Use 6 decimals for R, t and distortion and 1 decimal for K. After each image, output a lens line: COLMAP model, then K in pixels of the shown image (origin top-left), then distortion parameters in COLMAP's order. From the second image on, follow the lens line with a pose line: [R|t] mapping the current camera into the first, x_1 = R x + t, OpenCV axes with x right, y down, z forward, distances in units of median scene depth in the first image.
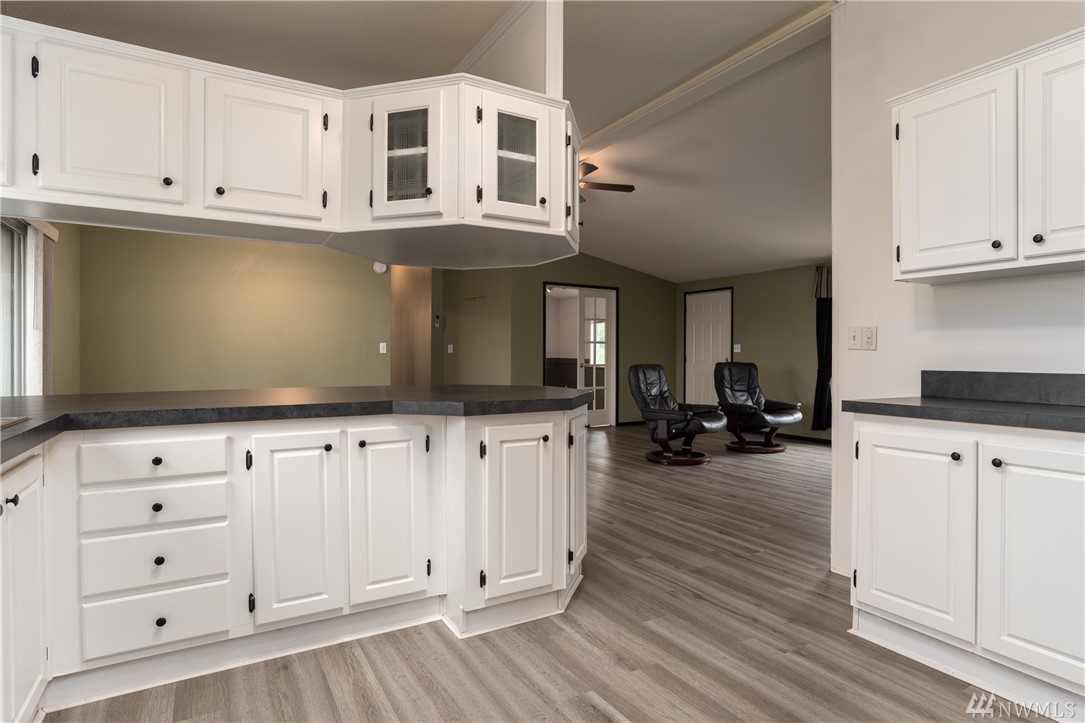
lens RADIAL K [[586.9, 0, 543.5], [0, 586.9, 356.7], [0, 0, 1]] dist [-0.039808, 0.011011]
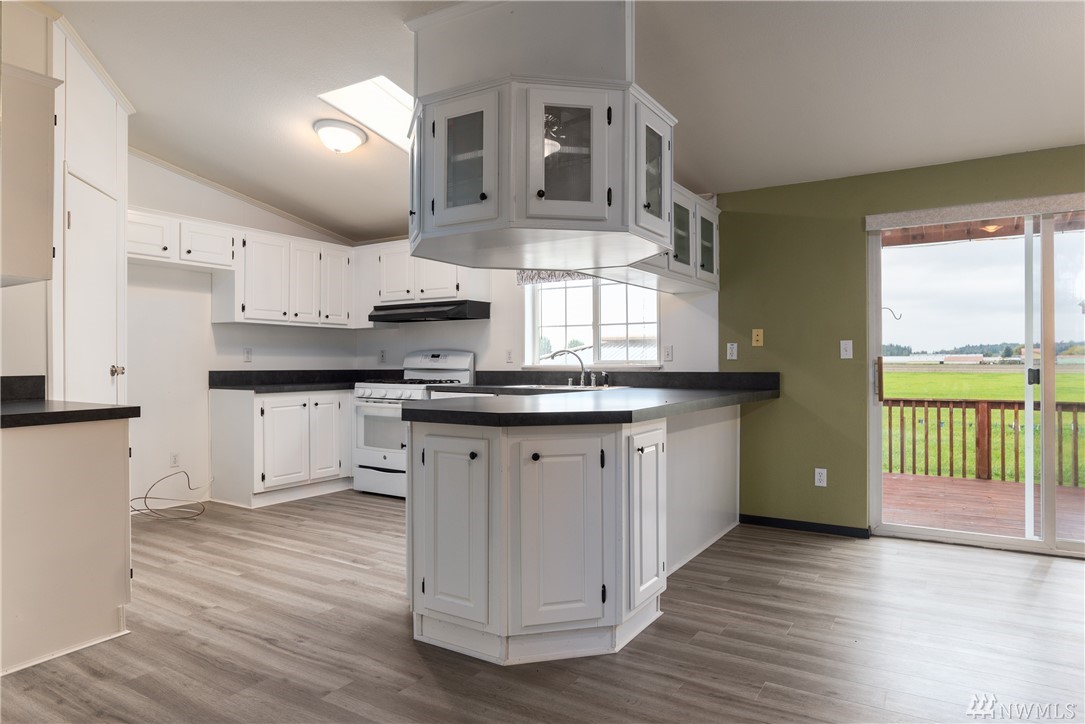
lens RADIAL K [[673.3, 0, 542.4], [0, 673.3, 365.4], [0, 0, 1]] dist [-0.041806, -0.000352]
pose [[-0.890496, -0.003354, -0.454980, 0.399353], [-0.003822, 0.999993, 0.000110, 0.002673], [0.454976, 0.001837, -0.890502, 2.300048]]
